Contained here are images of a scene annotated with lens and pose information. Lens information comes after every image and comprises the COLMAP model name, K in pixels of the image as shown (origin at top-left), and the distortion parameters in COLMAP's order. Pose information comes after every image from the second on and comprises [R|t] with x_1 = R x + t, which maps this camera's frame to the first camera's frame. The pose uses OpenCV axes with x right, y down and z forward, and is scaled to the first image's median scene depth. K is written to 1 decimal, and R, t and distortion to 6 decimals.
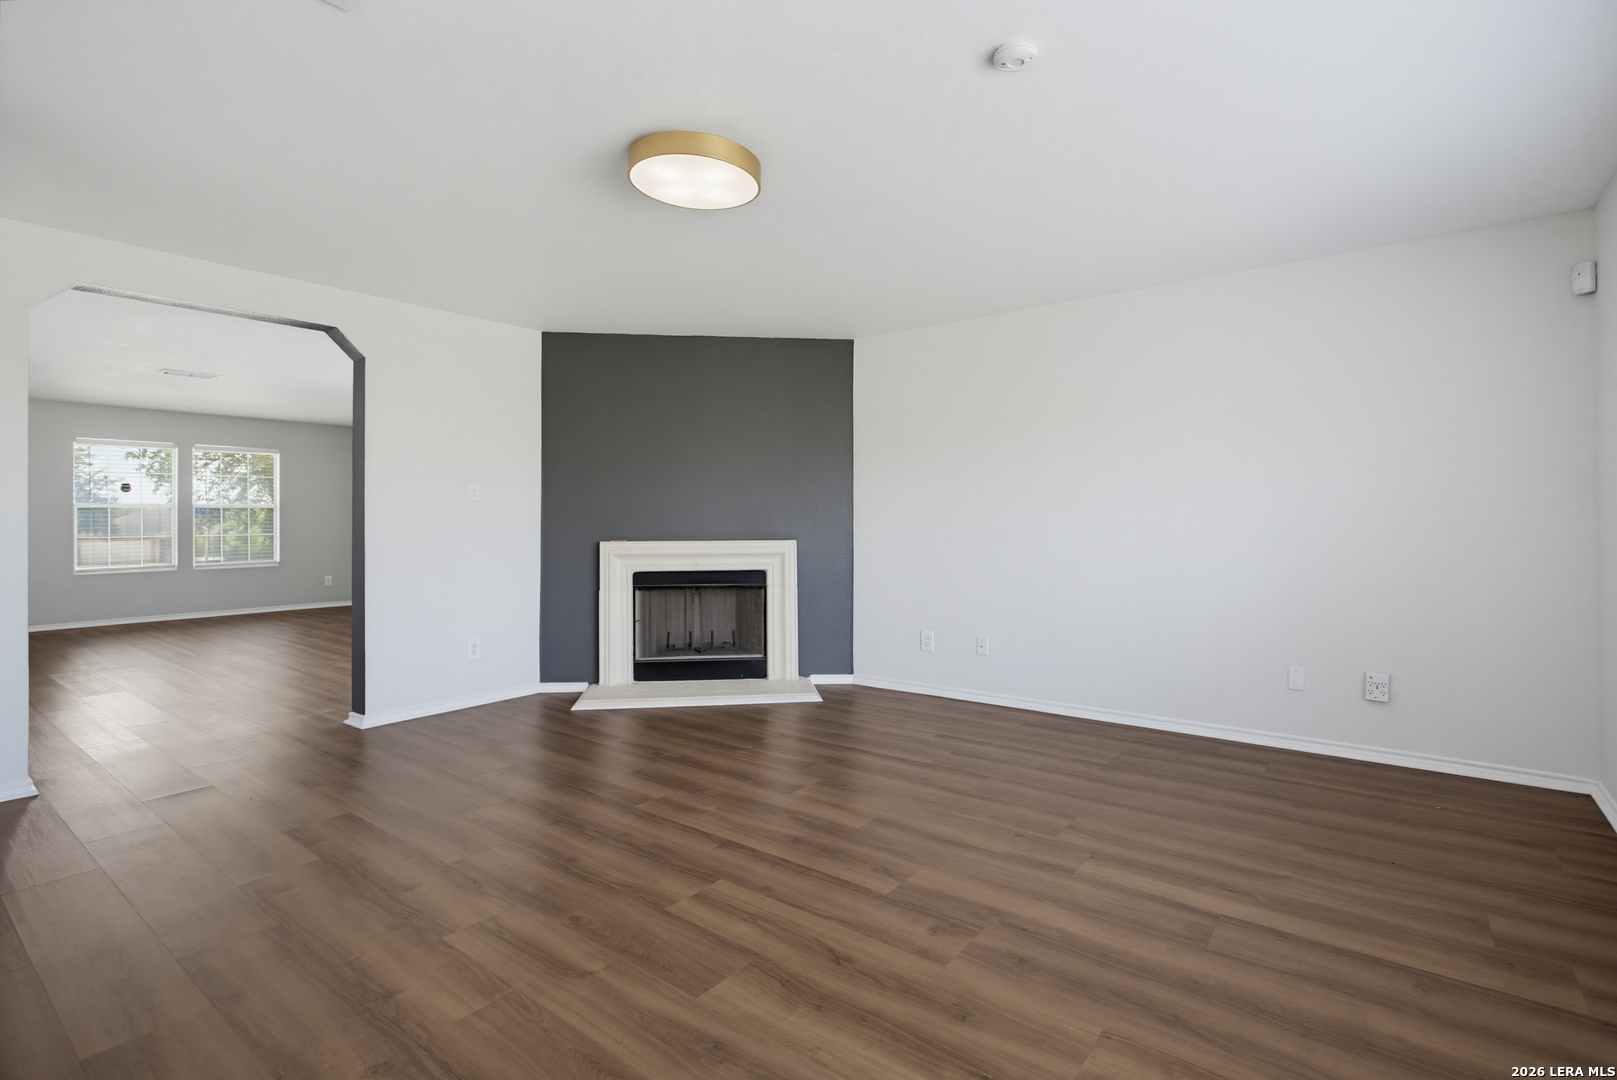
lens RADIAL K [[776.8, 0, 811.0], [0, 776.8, 515.1], [0, 0, 1]] dist [-0.002164, -0.000066]
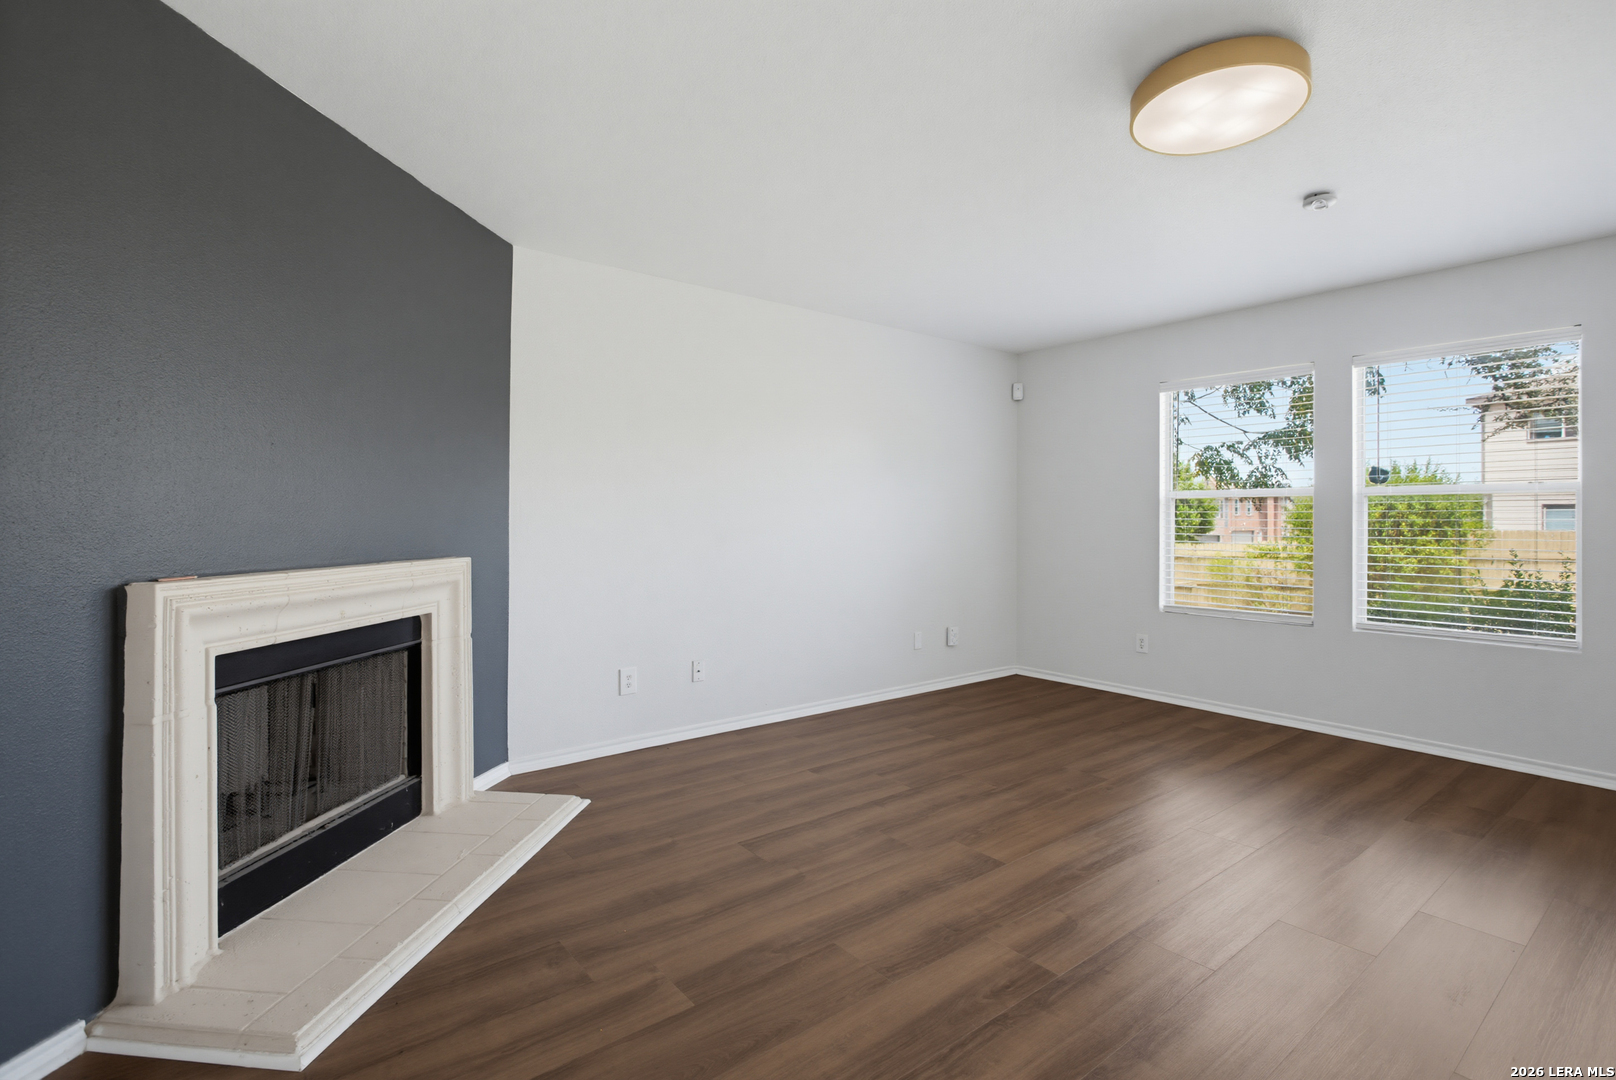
lens RADIAL K [[762.8, 0, 809.8], [0, 762.8, 528.0], [0, 0, 1]] dist [-0.002725, 0.000040]
pose [[0.252391, -0.002124, 0.967623, -0.507232], [-0.000919, 0.999997, 0.002434, 0.009106], [-0.967625, -0.001504, 0.252389, 0.608877]]
